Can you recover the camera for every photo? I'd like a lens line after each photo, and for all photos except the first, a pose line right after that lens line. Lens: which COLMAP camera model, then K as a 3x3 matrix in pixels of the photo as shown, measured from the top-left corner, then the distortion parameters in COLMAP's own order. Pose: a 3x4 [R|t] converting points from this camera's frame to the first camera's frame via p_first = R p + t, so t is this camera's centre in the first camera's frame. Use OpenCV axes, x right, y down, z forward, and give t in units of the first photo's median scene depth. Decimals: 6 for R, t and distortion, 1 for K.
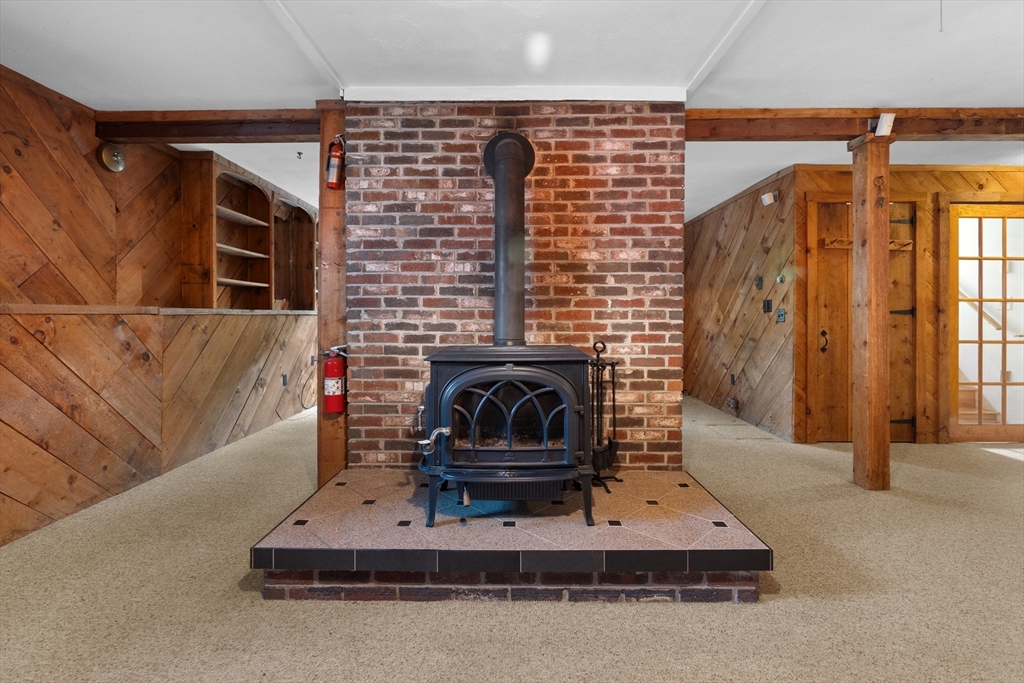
lens RADIAL K [[475.9, 0, 512.9], [0, 475.9, 313.0], [0, 0, 1]] dist [-0.005808, 0.000442]
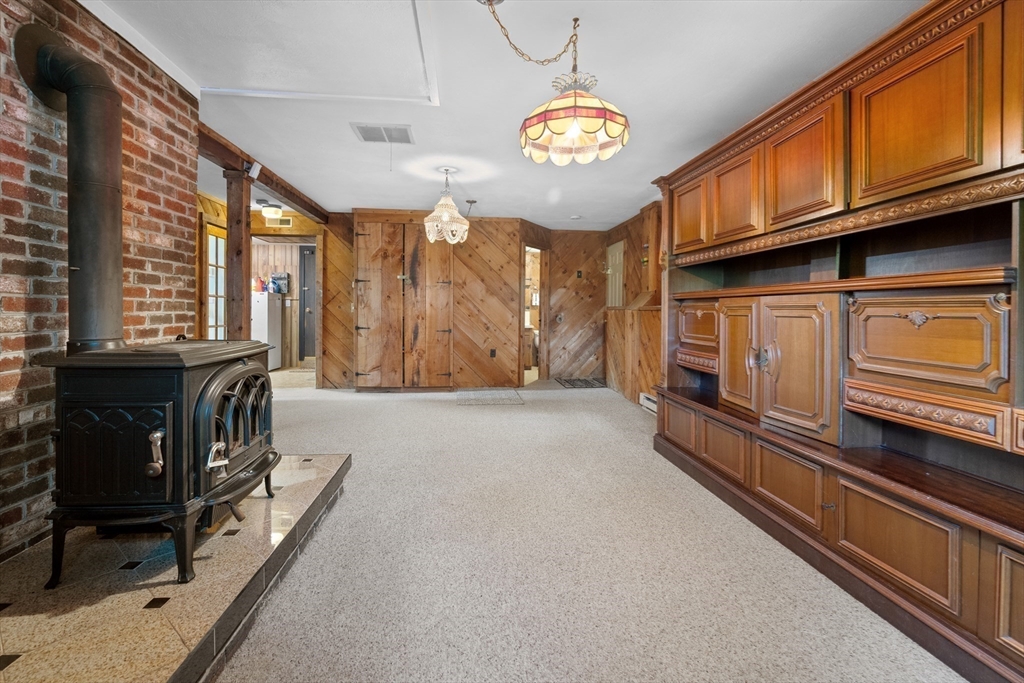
lens RADIAL K [[475.9, 0, 519.4], [0, 475.9, 314.6], [0, 0, 1]] dist [-0.005808, 0.000442]
pose [[-0.125817, -0.010839, 0.991994, -0.753688], [-0.016626, 0.999823, 0.008816, 0.000530], [-0.991914, -0.015384, -0.125975, 0.429036]]
